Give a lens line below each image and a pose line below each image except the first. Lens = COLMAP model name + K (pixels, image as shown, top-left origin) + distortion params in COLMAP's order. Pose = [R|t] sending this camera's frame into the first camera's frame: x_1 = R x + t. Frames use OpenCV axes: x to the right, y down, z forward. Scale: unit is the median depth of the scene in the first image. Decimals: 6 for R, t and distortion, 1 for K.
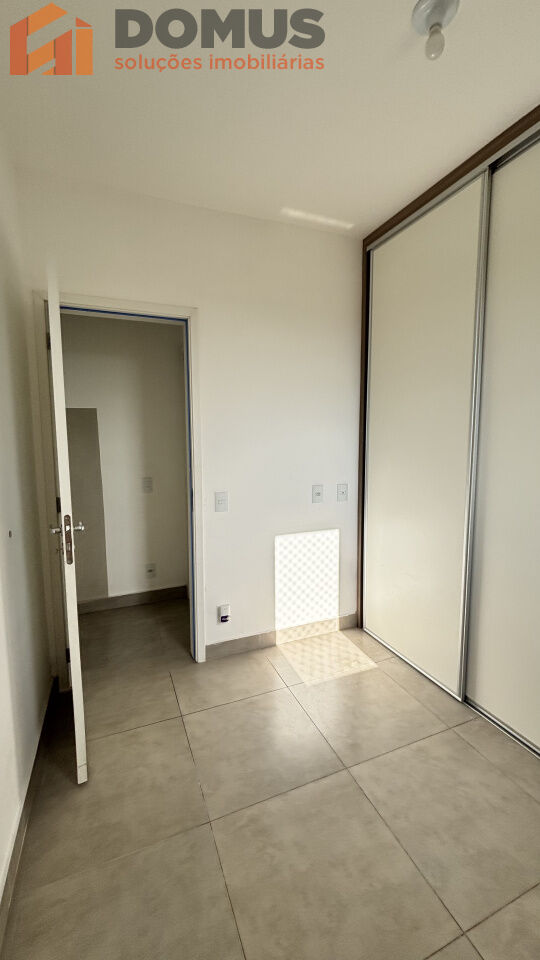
lens RADIAL K [[388.3, 0, 273.9], [0, 388.3, 478.5], [0, 0, 1]] dist [-0.015142, -0.000787]
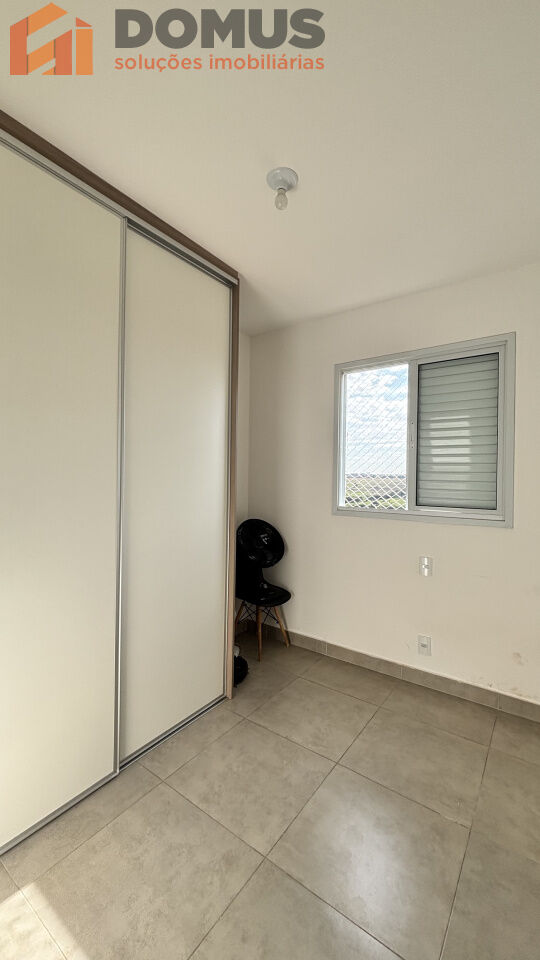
lens RADIAL K [[388.3, 0, 271.1], [0, 388.3, 461.4], [0, 0, 1]] dist [-0.015142, -0.000787]
pose [[-0.534245, 0.028696, 0.844843, -0.597965], [0.076599, 0.996955, 0.014575, -0.150938], [-0.841852, 0.072501, -0.534816, 1.459116]]
